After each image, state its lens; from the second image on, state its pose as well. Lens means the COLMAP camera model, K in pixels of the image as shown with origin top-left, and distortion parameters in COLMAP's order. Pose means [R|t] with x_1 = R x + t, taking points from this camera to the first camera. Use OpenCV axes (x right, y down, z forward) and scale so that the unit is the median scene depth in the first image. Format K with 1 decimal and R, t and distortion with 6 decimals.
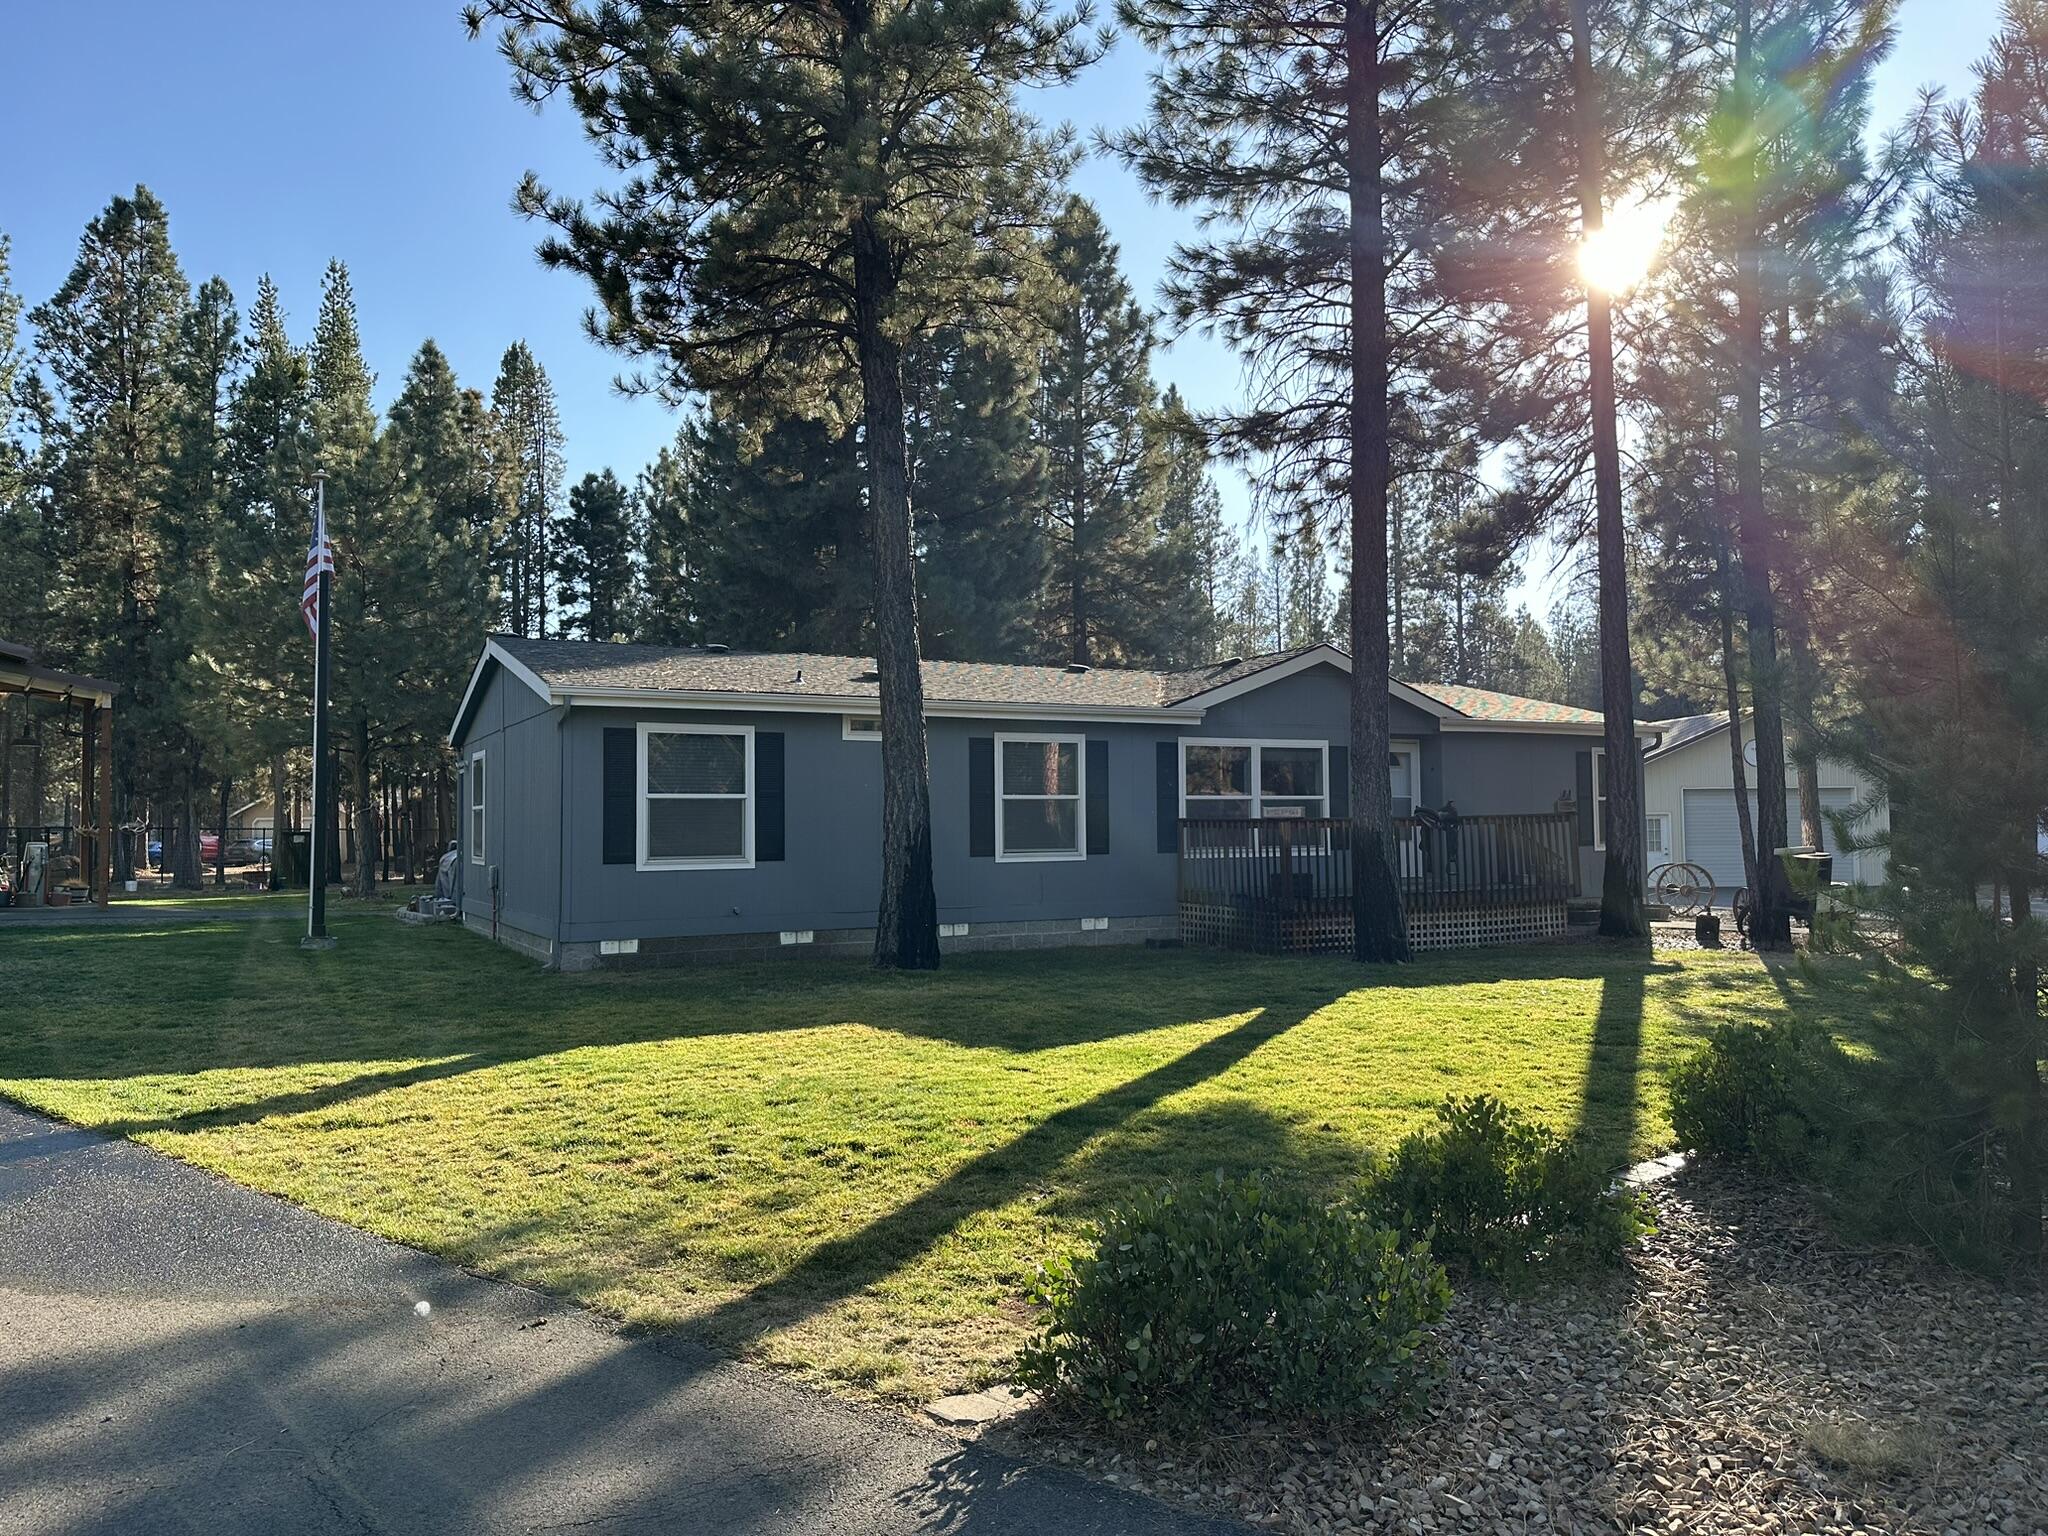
lens RADIAL K [[1430.4, 0, 1011.9], [0, 1430.4, 774.3], [0, 0, 1]] dist [0.027950, -0.036567]
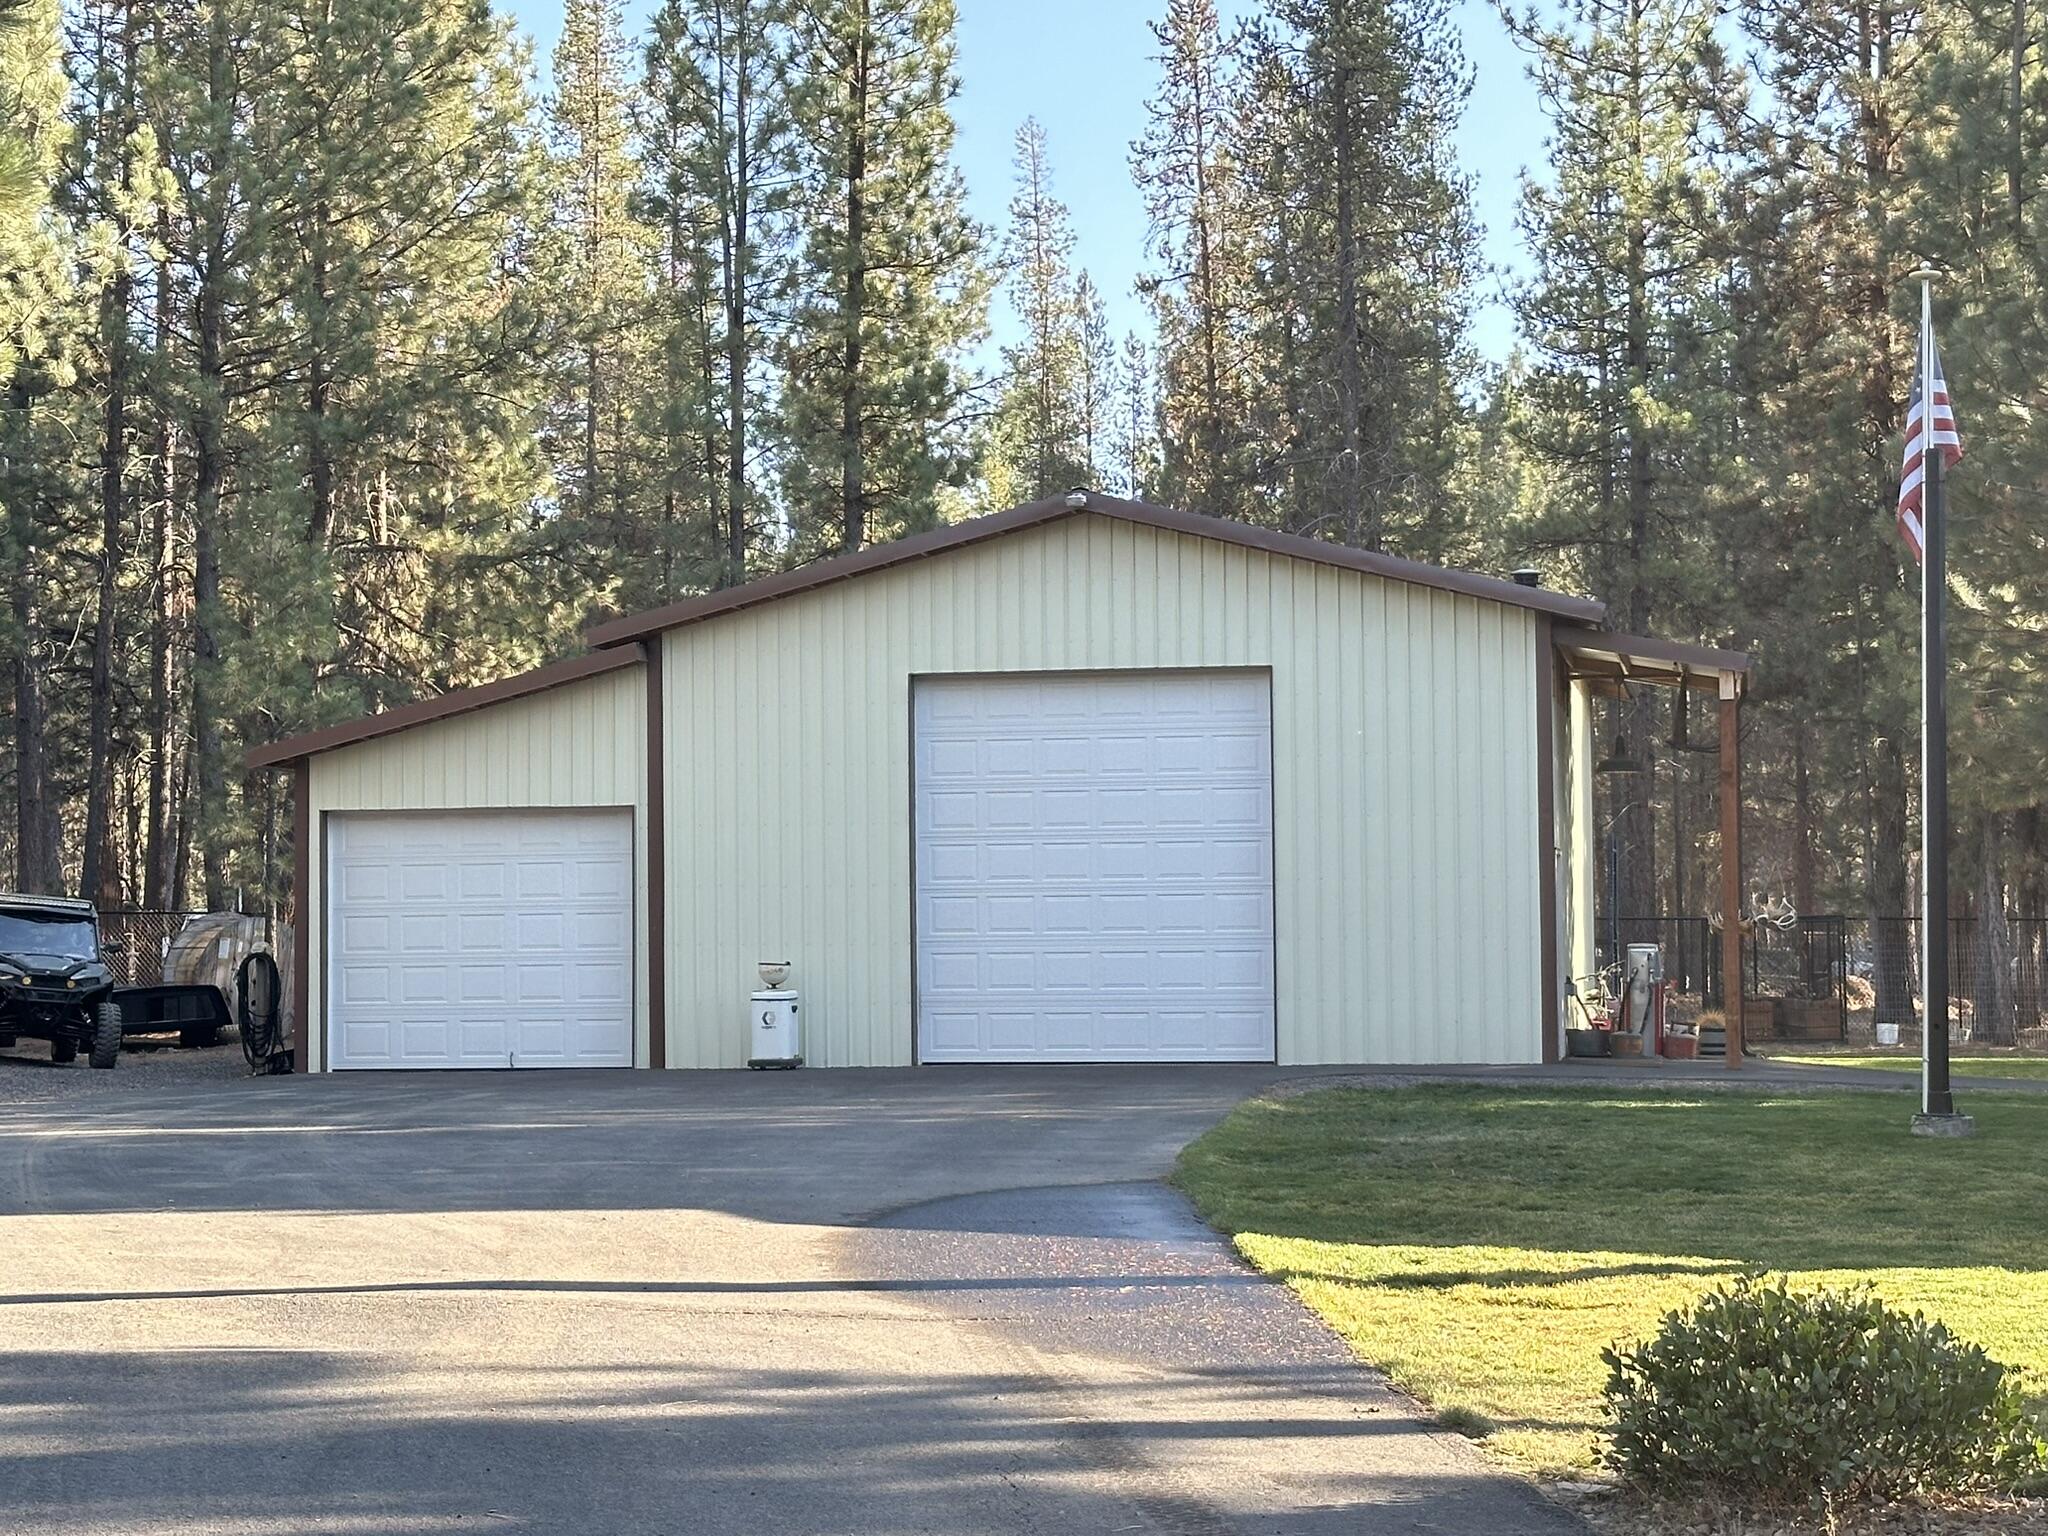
lens RADIAL K [[3690.5, 0, 1025.3], [0, 3690.5, 770.2], [0, 0, 1]] dist [0.011160, 0.000000]
pose [[0.667877, -0.029858, -0.743673, 0.327452], [0.030560, 0.999452, -0.012682, -0.012616], [0.743644, -0.014257, 0.668423, -0.189558]]
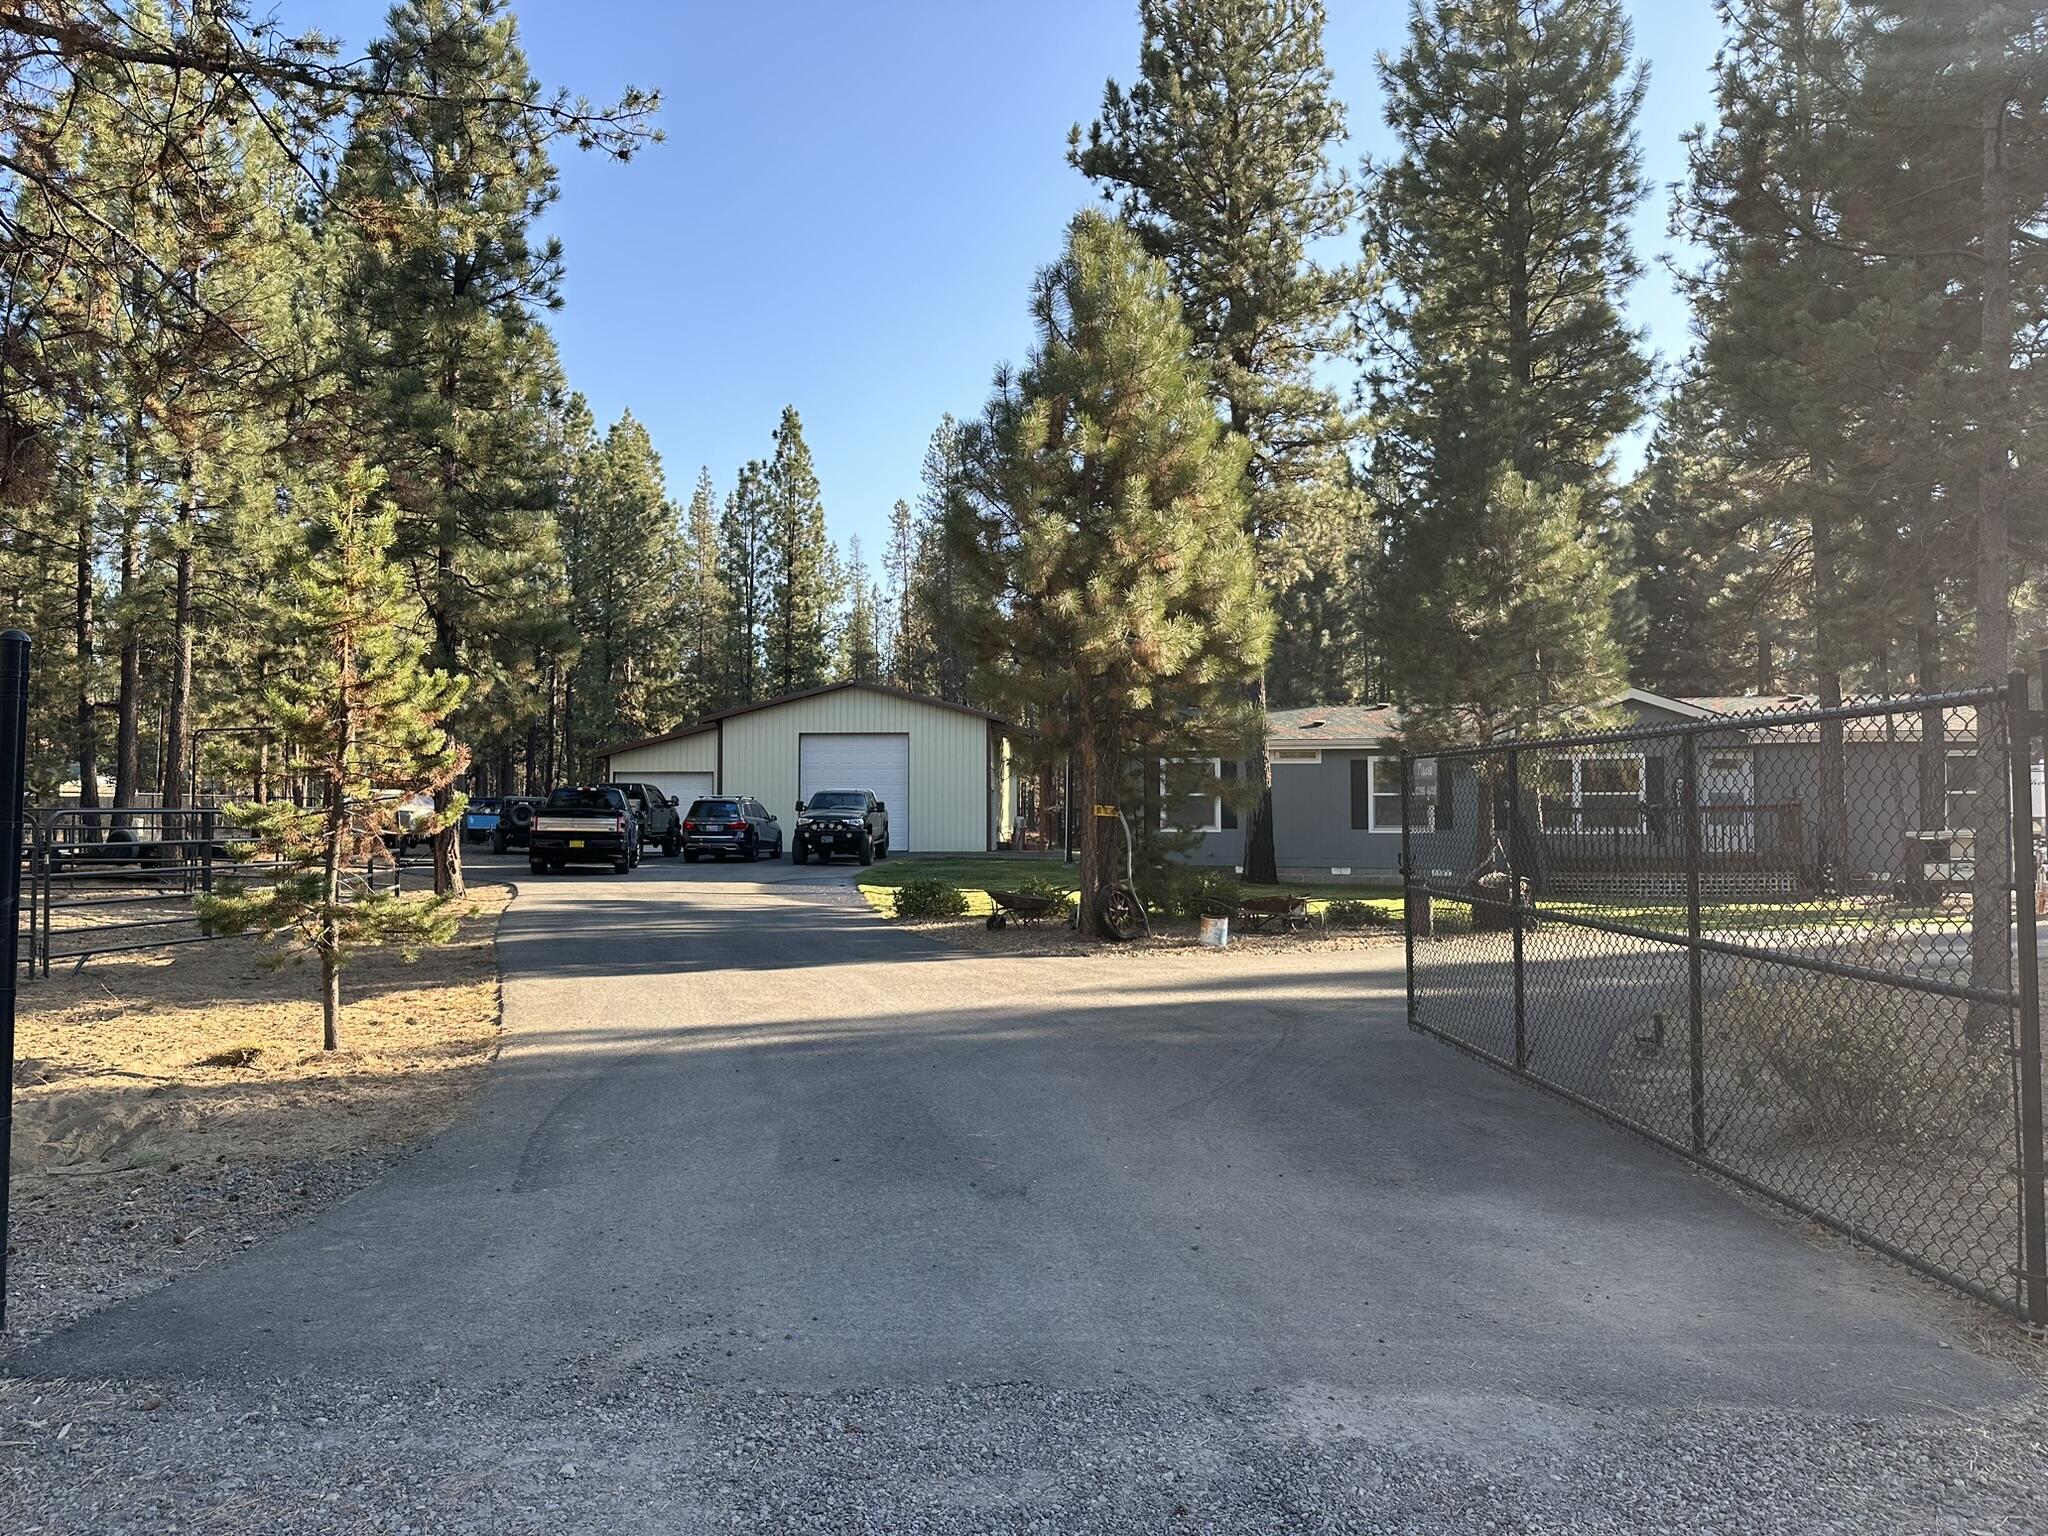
lens RADIAL K [[1430.4, 0, 1065.5], [0, 1430.4, 743.9], [0, 0, 1]] dist [0.027950, -0.036567]
pose [[0.761909, -0.021809, -0.647316, 0.839061], [0.018510, 0.999758, -0.011897, -0.034126], [0.647419, -0.002917, 0.762129, -0.556407]]
